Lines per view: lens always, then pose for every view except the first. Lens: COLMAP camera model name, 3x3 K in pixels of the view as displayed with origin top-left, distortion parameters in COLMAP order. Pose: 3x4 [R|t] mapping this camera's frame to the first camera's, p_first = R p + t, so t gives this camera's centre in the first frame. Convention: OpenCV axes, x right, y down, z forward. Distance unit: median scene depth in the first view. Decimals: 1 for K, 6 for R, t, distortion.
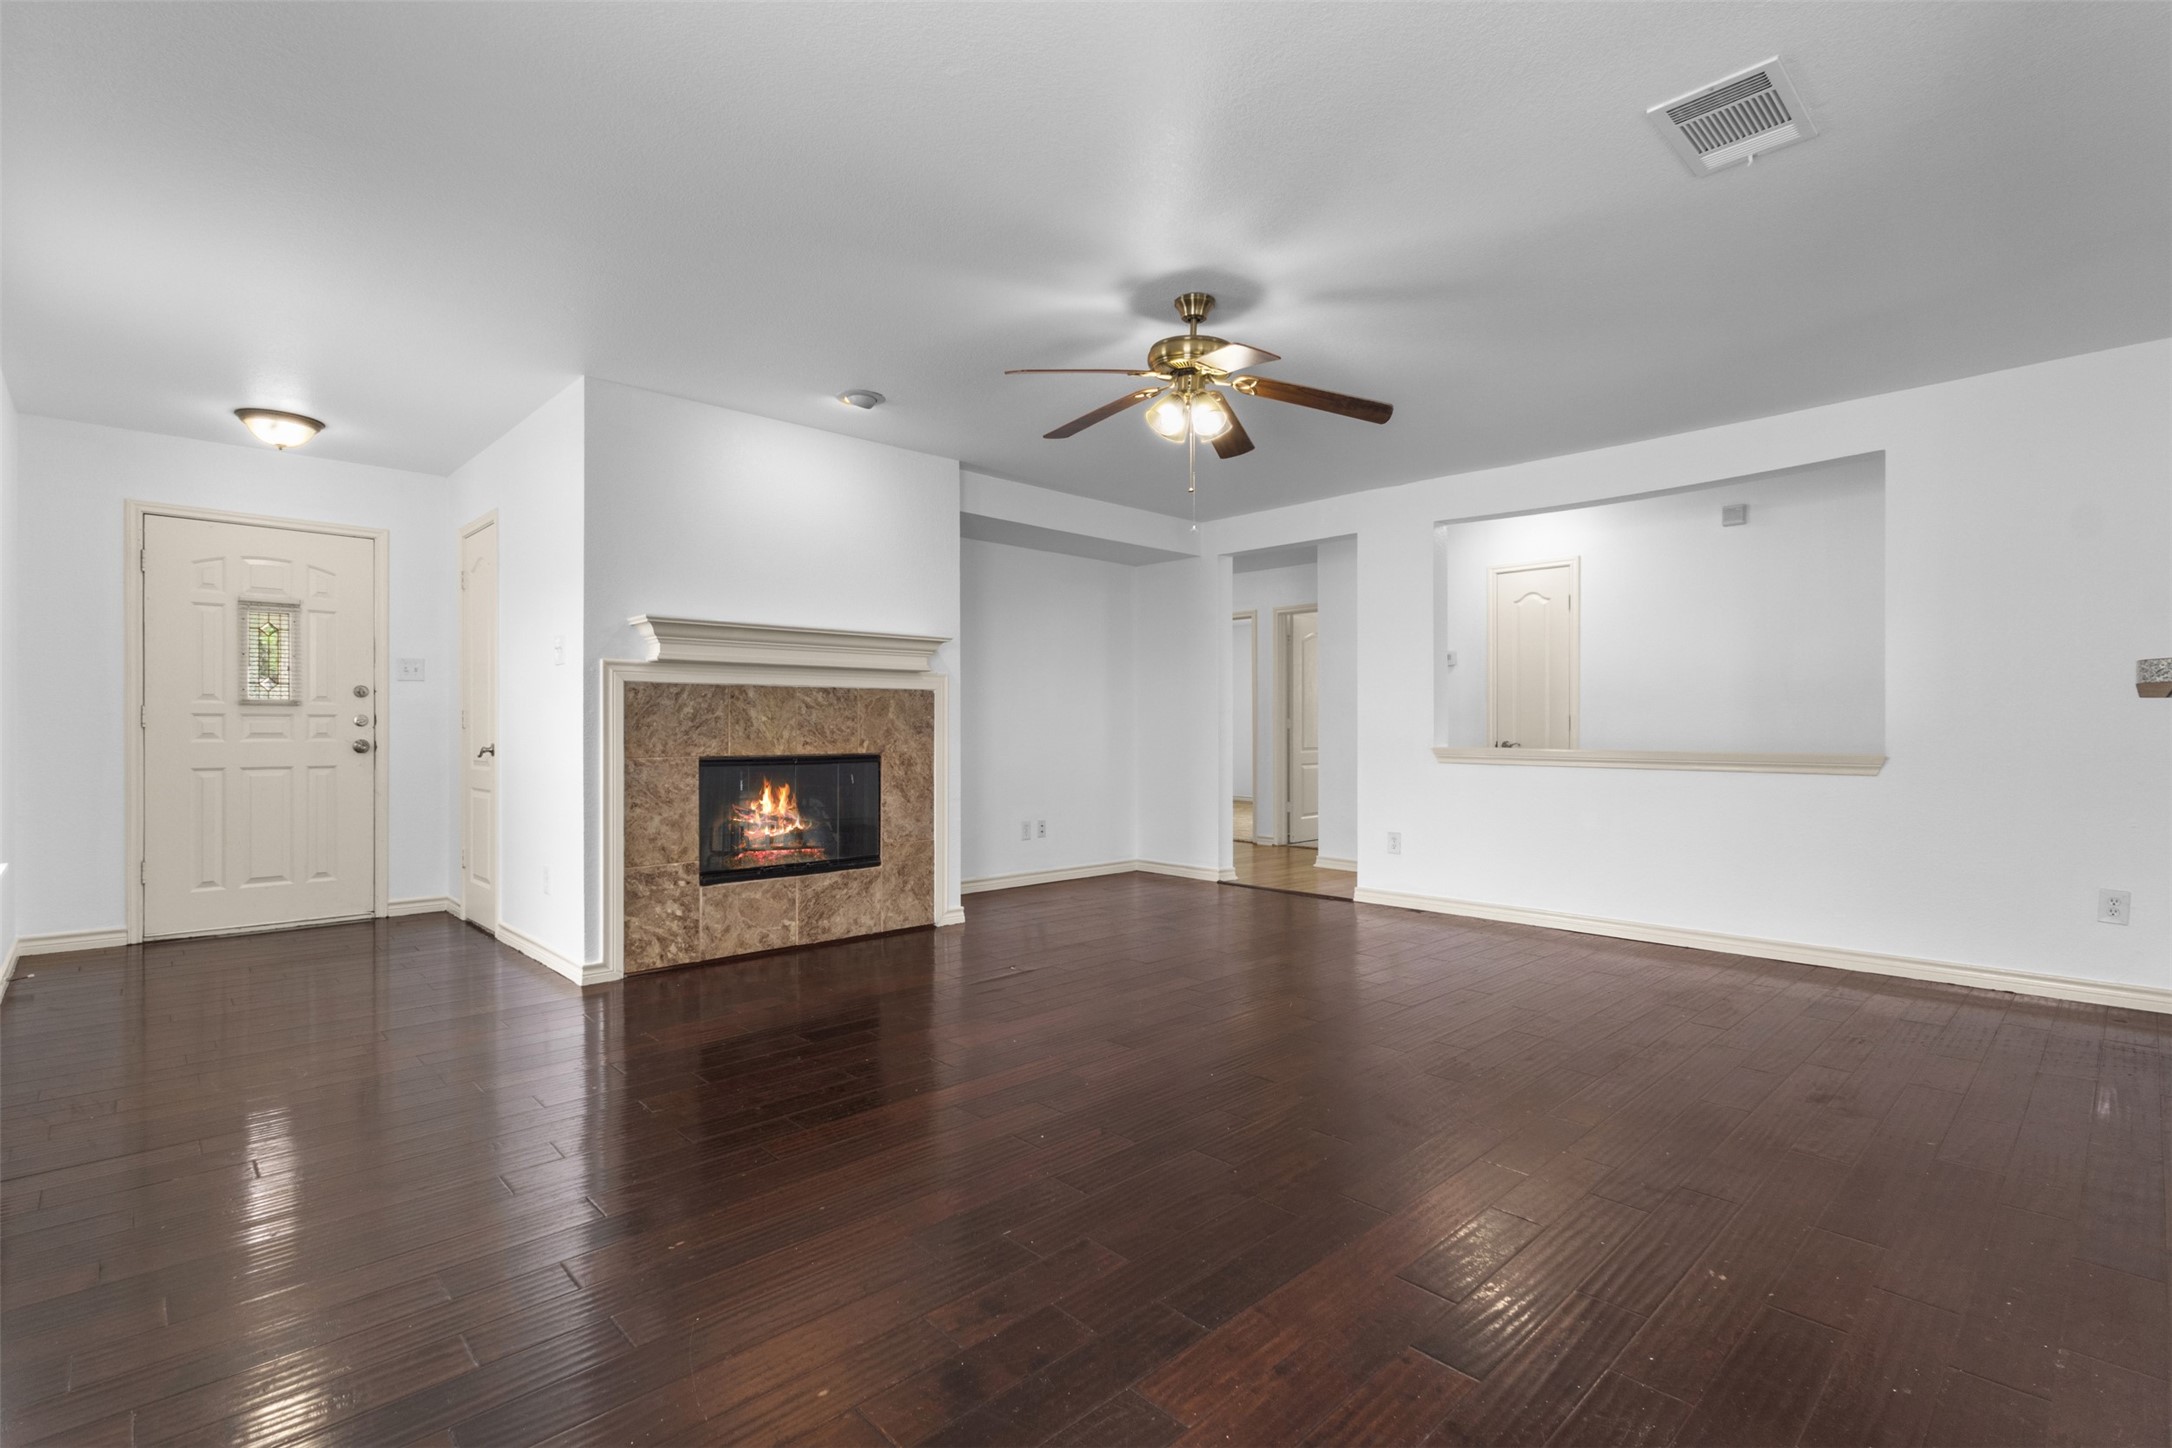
lens RADIAL K [[1000.3, 0, 1082.0], [0, 1000.3, 747.2], [0, 0, 1]] dist [0.001930, -0.001321]
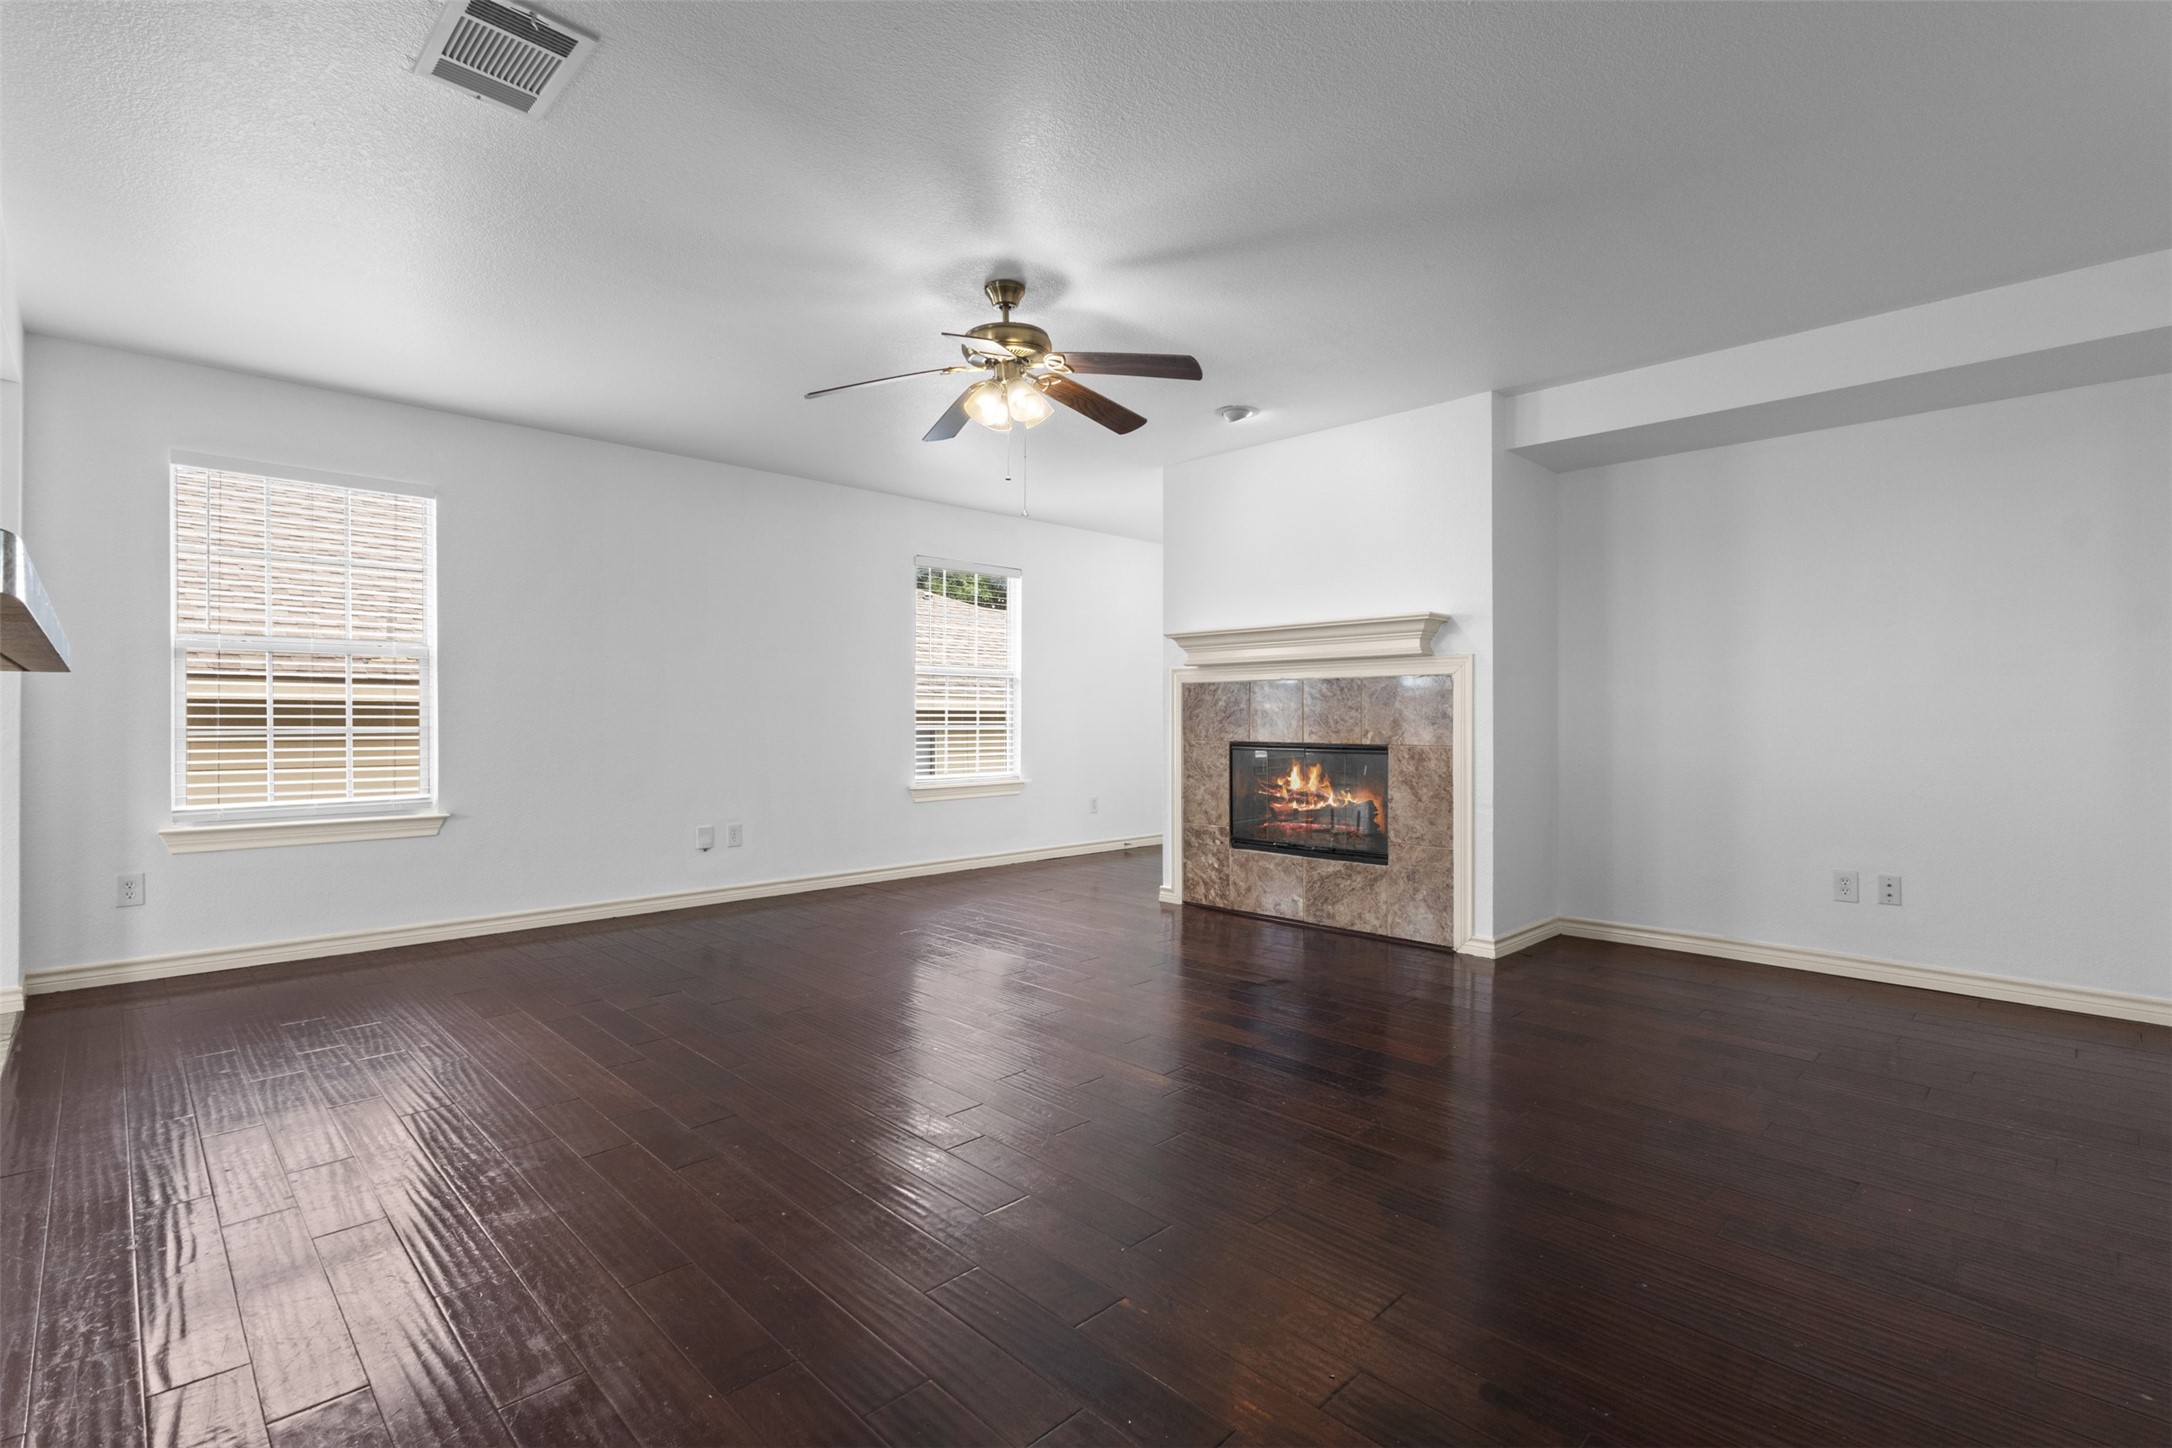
lens RADIAL K [[1000.3, 0, 1094.0], [0, 1000.3, 732.1], [0, 0, 1]] dist [0.001930, -0.001321]
pose [[0.023975, 0.013628, -0.999620, 0.763625], [-0.022030, 0.999671, 0.013100, -0.013107], [0.999470, 0.021707, 0.024267, 0.734225]]
